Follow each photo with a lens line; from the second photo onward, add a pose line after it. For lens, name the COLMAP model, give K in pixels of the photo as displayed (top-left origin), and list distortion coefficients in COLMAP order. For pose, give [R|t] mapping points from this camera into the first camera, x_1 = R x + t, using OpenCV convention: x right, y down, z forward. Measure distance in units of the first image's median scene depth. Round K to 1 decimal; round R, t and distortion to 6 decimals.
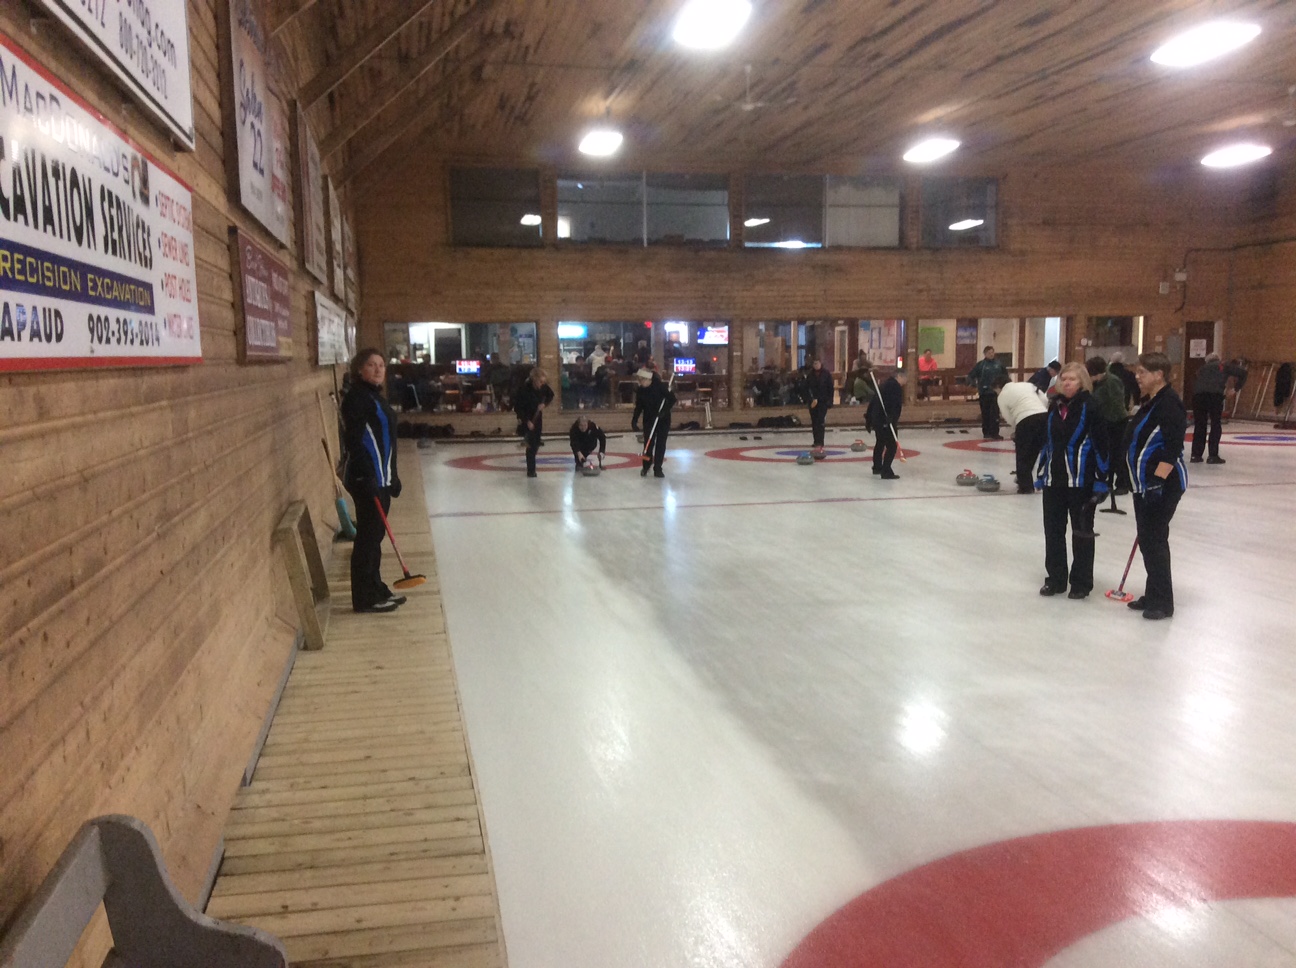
lens RADIAL K [[1167.6, 0, 656.9], [0, 1167.6, 500.2], [0, 0, 1]] dist [0.215574, -0.488048]
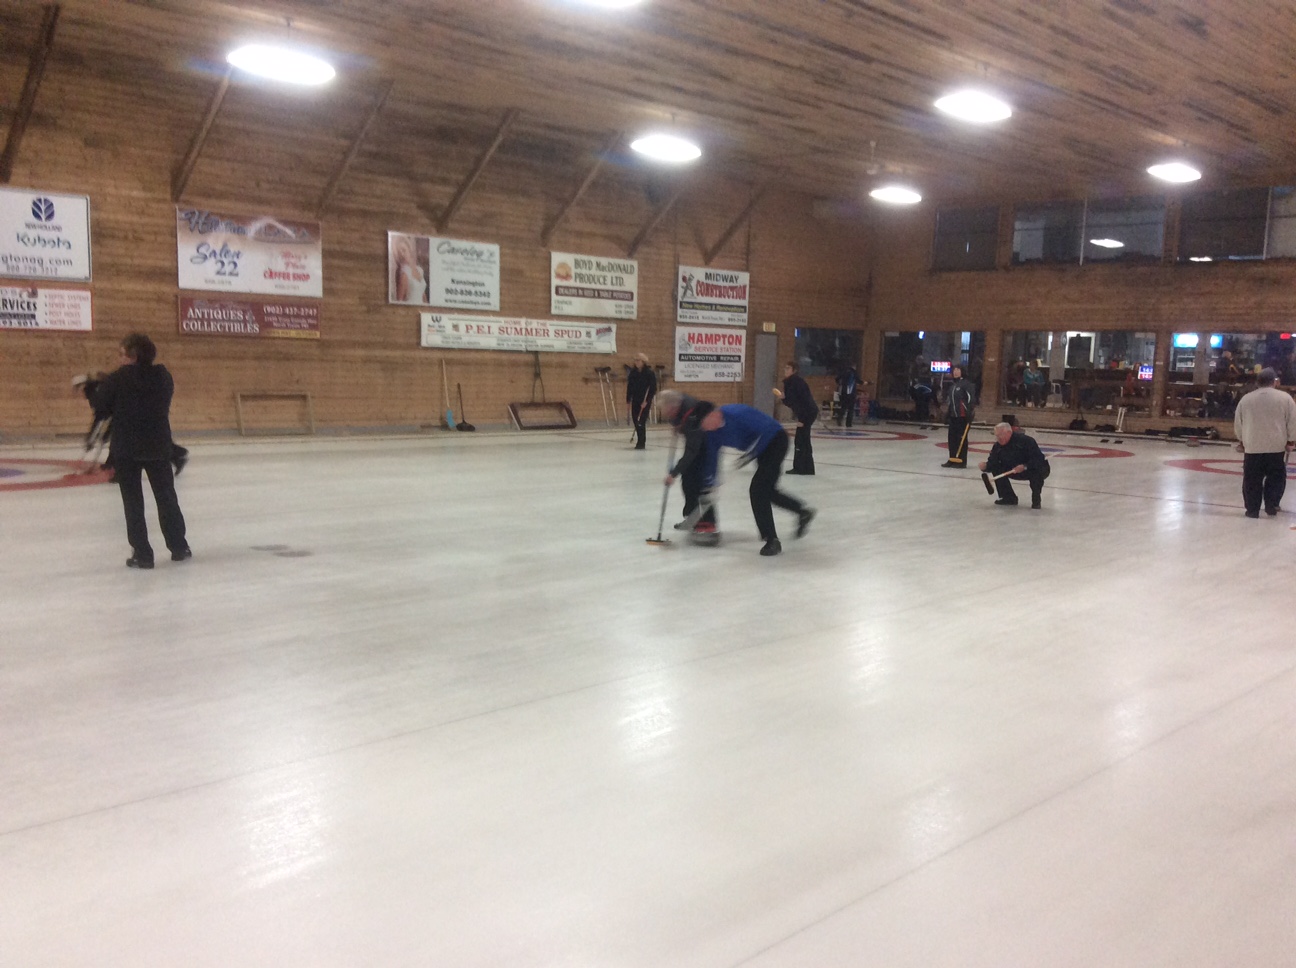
lens RADIAL K [[1216.1, 0, 651.9], [0, 1216.1, 532.5], [0, 0, 1]] dist [0.208590, -0.437788]
pose [[0.550925, 0.151941, -0.820607, 0.725128], [-0.139508, 0.986218, 0.088944, -0.011823], [0.822812, 0.065480, 0.564529, 0.014875]]
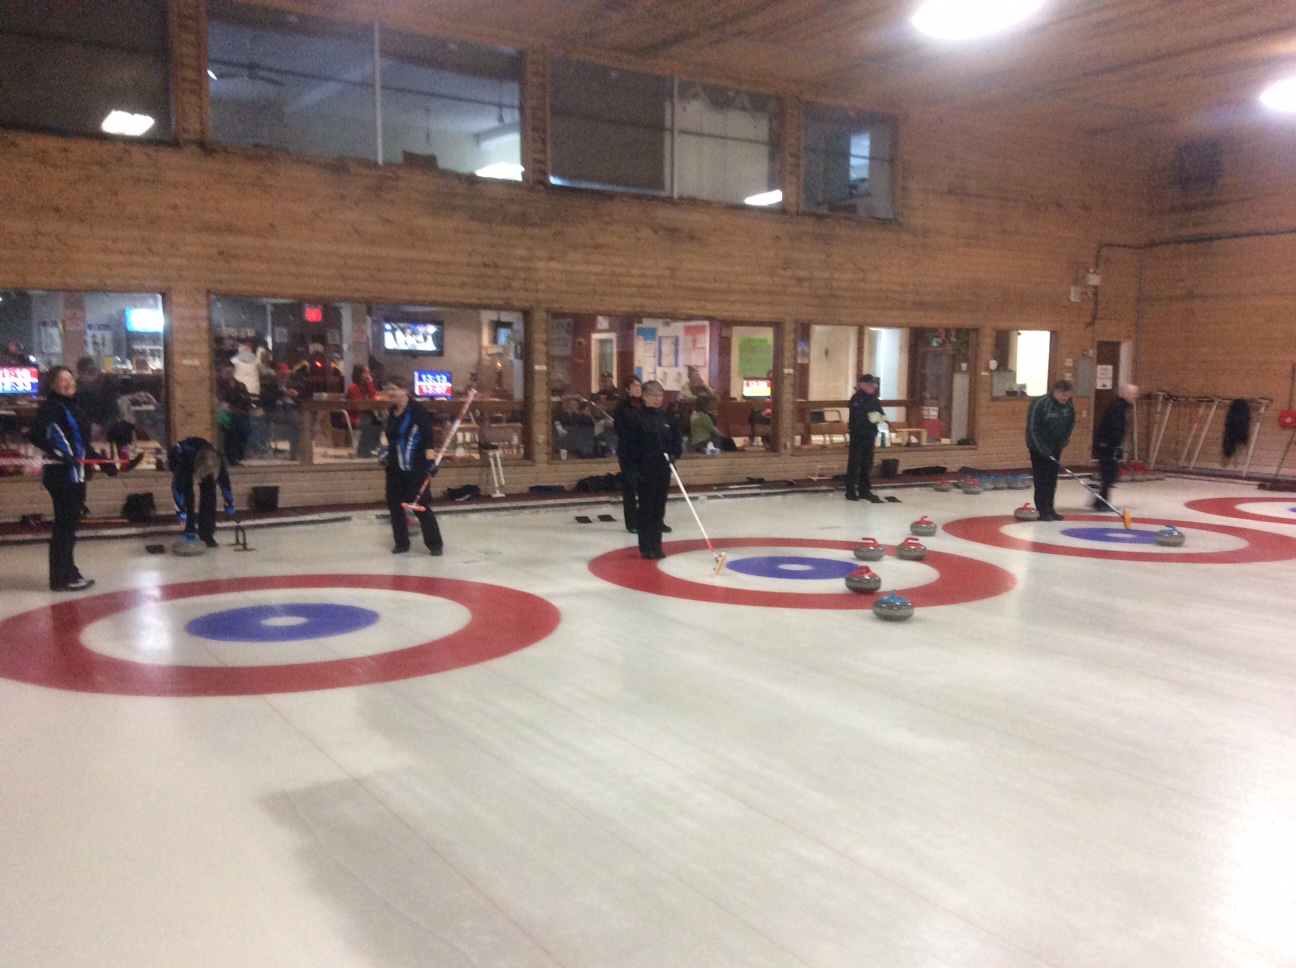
lens RADIAL K [[1167.6, 0, 656.9], [0, 1167.6, 500.2], [0, 0, 1]] dist [0.215574, -0.488048]
pose [[0.934046, -0.015814, 0.356802, -0.083264], [0.020235, 0.999758, -0.008661, -0.051314], [-0.356579, 0.015310, 0.934140, 0.422556]]
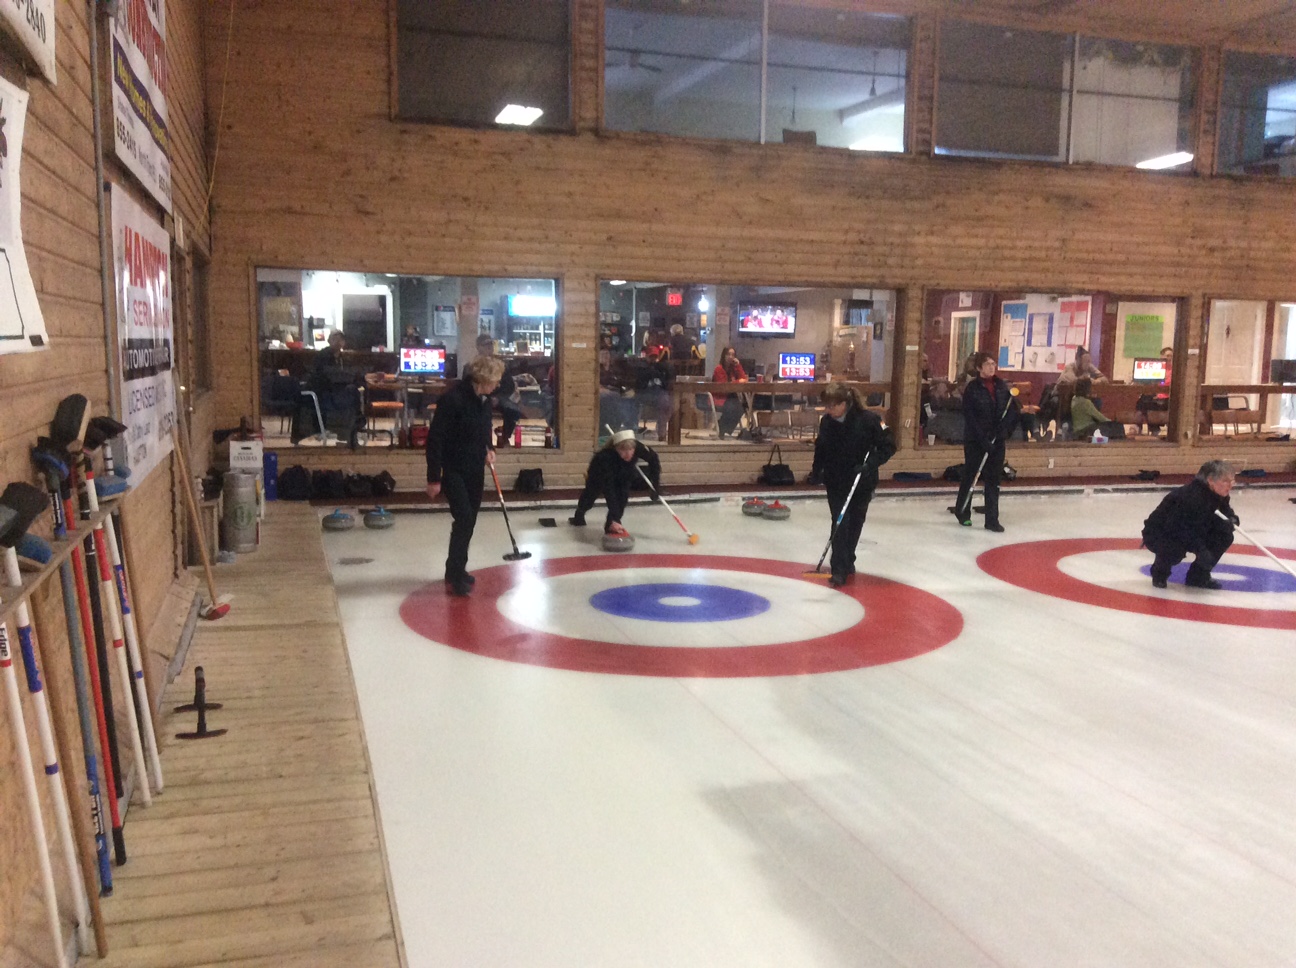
lens RADIAL K [[1174.2, 0, 666.2], [0, 1174.2, 503.0], [0, 0, 1]] dist [0.177089, -0.366850]
pose [[0.995070, 0.015068, 0.098026, -0.097488], [-0.015928, 0.999841, 0.007997, -0.052887], [-0.097889, -0.009519, 0.995152, 0.439133]]
